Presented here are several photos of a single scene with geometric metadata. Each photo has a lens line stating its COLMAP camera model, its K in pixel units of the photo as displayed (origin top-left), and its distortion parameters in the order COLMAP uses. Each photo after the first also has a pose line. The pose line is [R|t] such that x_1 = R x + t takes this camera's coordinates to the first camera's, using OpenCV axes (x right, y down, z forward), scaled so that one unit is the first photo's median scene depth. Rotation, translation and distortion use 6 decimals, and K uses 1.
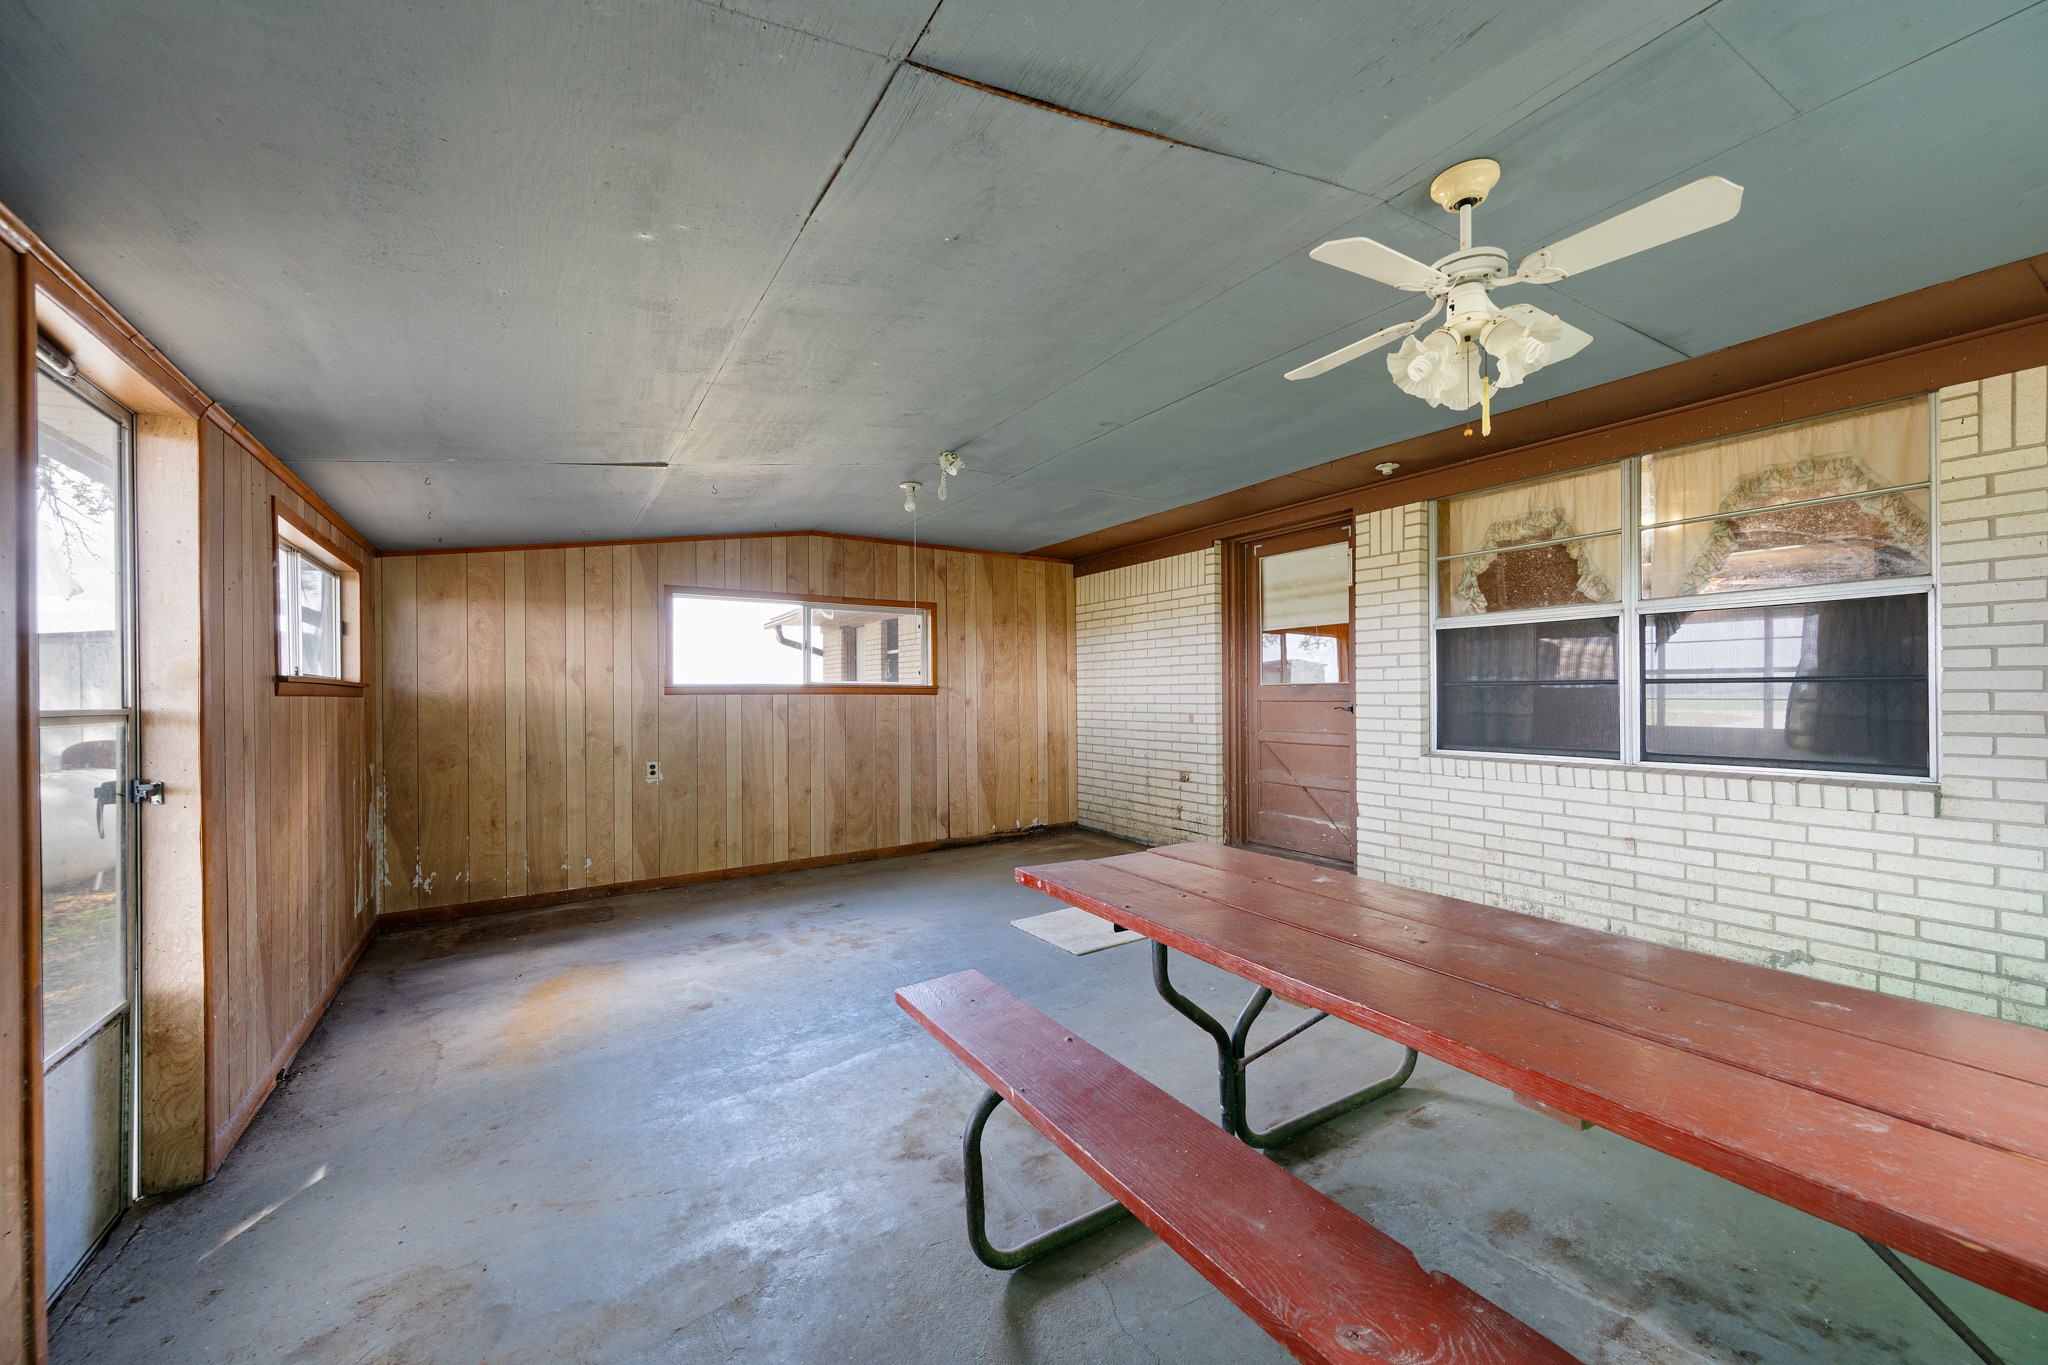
lens RADIAL K [[798.8, 0, 1028.6], [0, 798.8, 692.2], [0, 0, 1]] dist [0.000079, -0.000379]
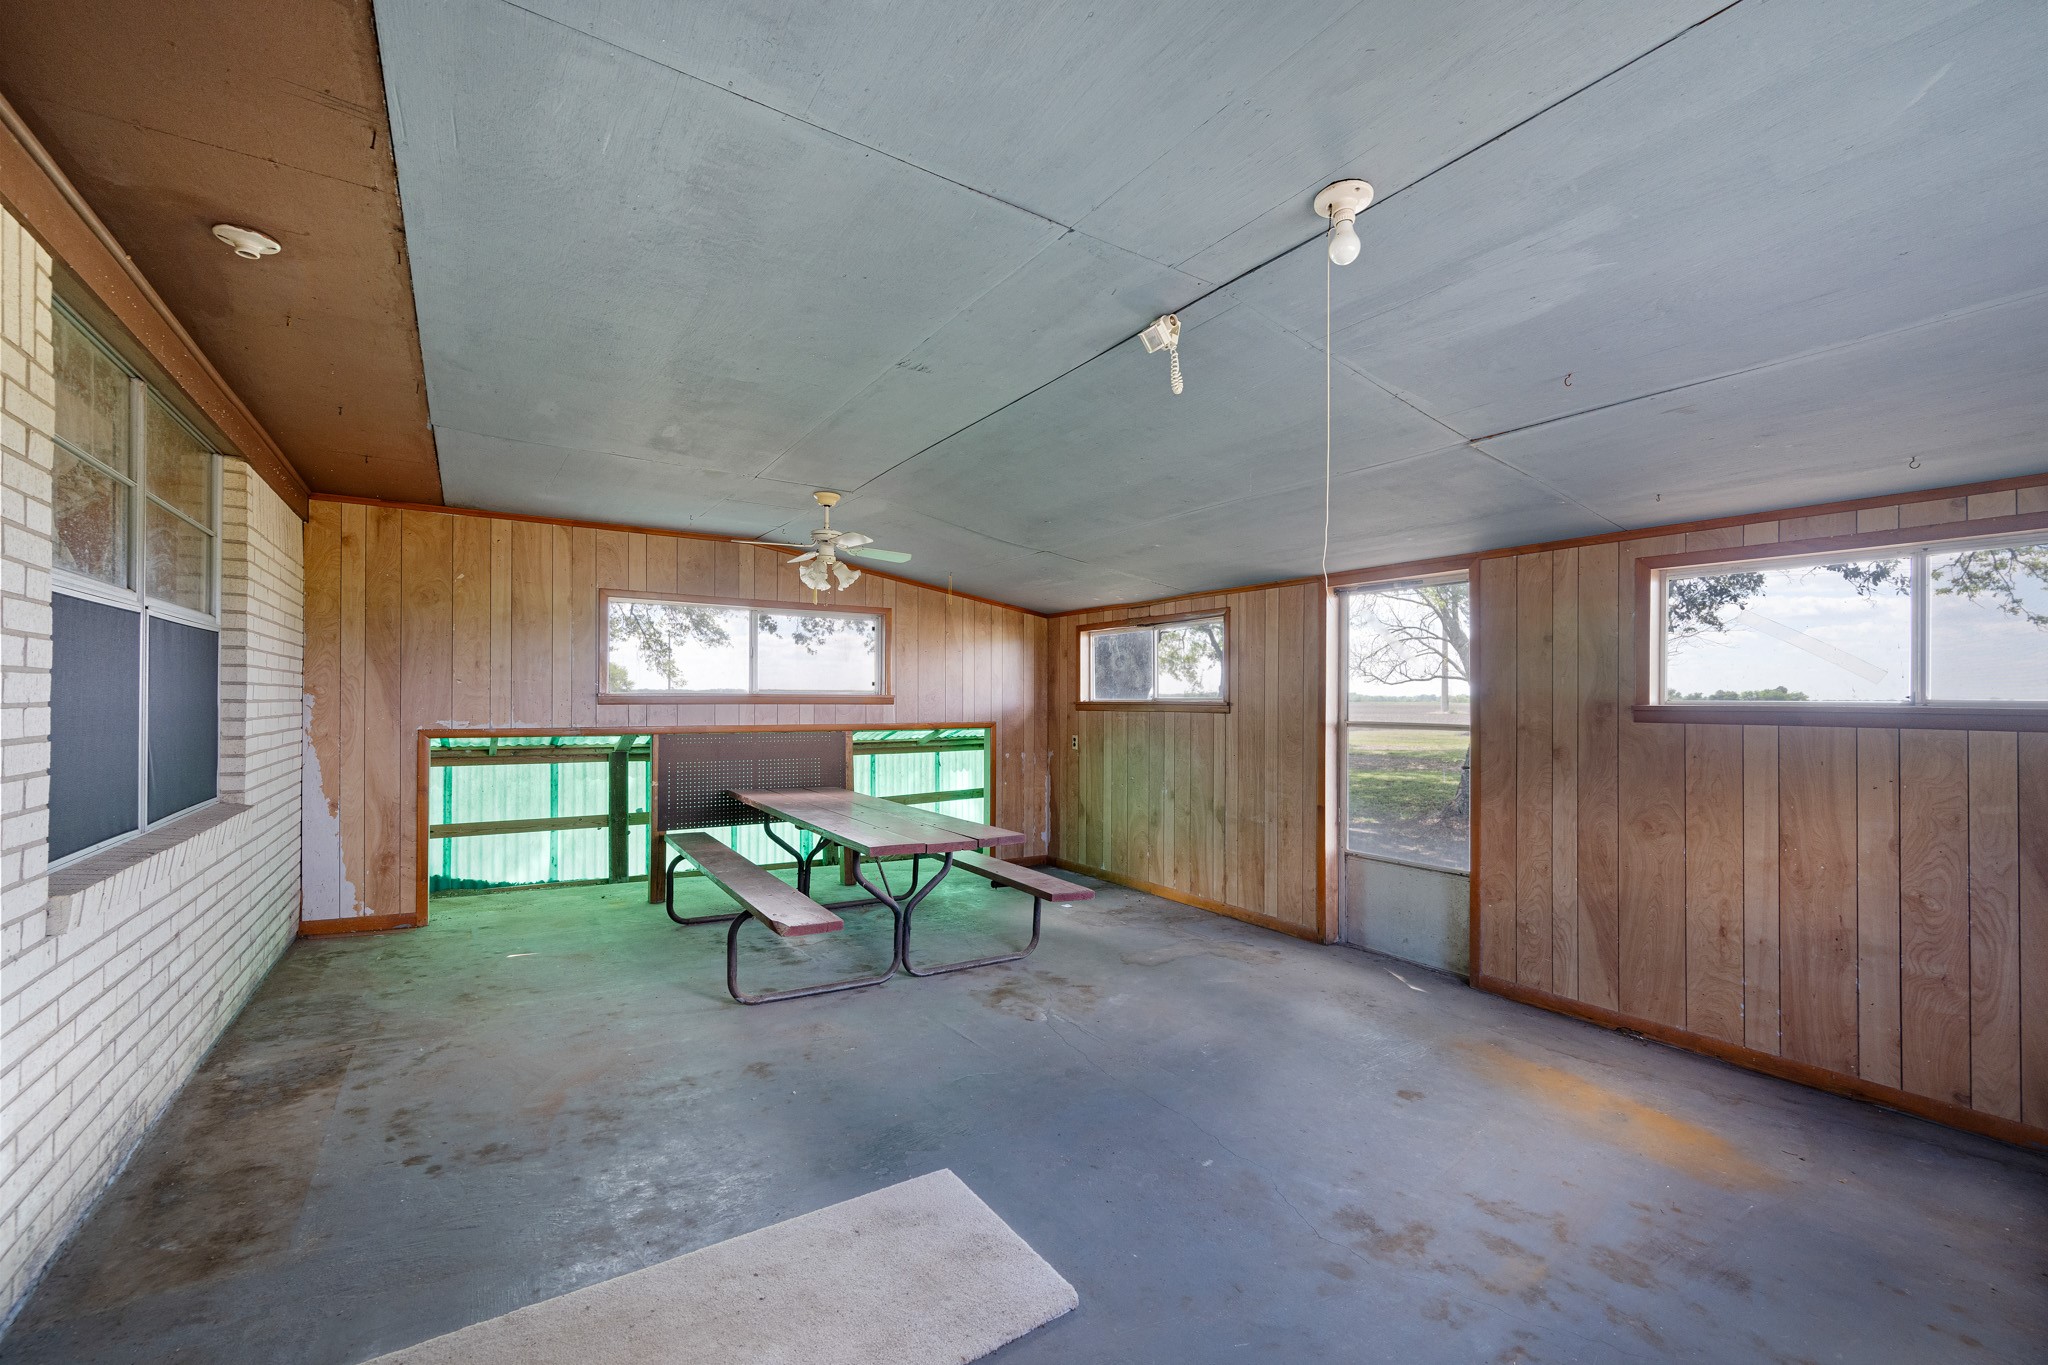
lens RADIAL K [[834.2, 0, 1027.3], [0, 834.2, 693.2], [0, 0, 1]] dist [0.000323, -0.000221]
pose [[-0.999436, 0.002974, -0.033455, 0.019799], [0.003205, 0.999971, -0.006868, -0.023192], [0.033434, -0.006971, -0.999417, 1.564362]]
